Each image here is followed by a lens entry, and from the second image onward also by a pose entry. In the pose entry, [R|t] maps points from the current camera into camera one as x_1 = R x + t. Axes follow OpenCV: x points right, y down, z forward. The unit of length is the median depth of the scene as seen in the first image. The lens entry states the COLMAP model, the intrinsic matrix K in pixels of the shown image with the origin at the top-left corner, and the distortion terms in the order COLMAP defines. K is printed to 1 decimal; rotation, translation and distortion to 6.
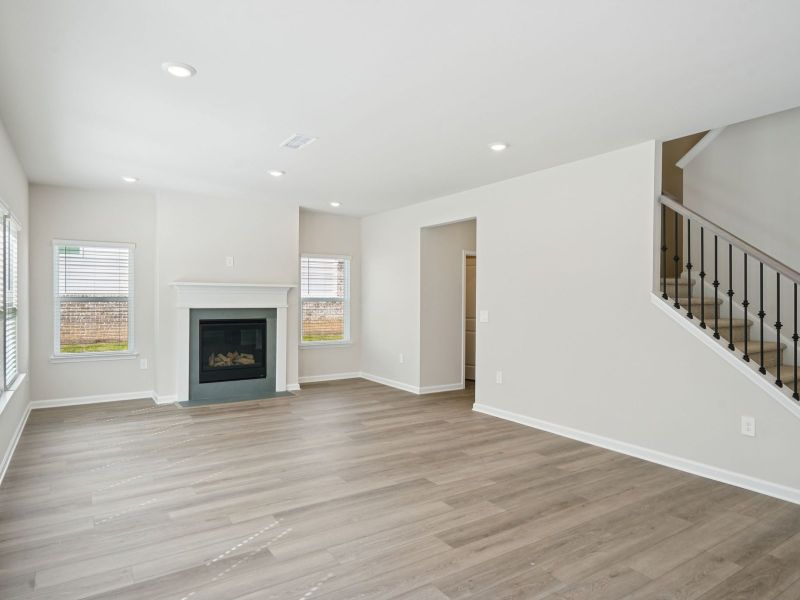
lens RADIAL K [[491.4, 0, 401.5], [0, 491.4, 301.1], [0, 0, 1]] dist [0.012111, 0.001867]
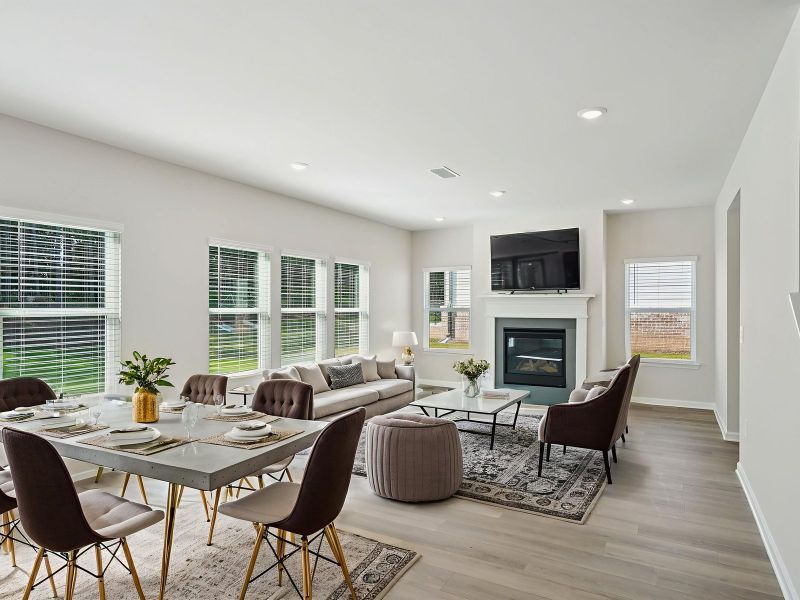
lens RADIAL K [[491.4, 0, 383.0], [0, 491.4, 298.0], [0, 0, 1]] dist [0.012111, 0.001867]
pose [[0.455389, -0.023998, -0.889969, 0.449804], [-0.006493, 0.999521, -0.030274, 0.005559], [0.890269, 0.019565, 0.455015, 0.213599]]
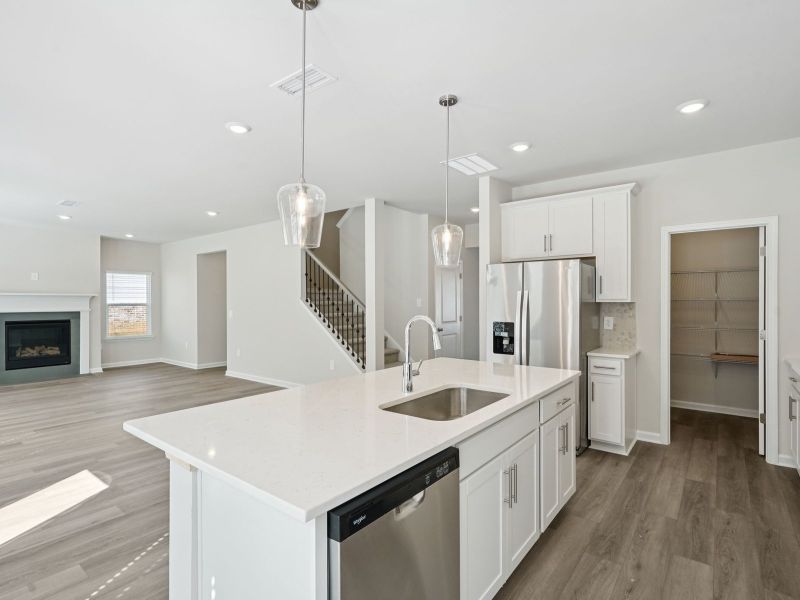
lens RADIAL K [[412.3, 0, 396.5], [0, 412.3, 304.8], [0, 0, 1]] dist [0.003581, 0.002178]
pose [[0.950724, -0.012569, 0.309784, 0.217114], [0.012216, 0.999921, 0.003077, 0.003061], [-0.309798, 0.000859, 0.950802, -0.333880]]
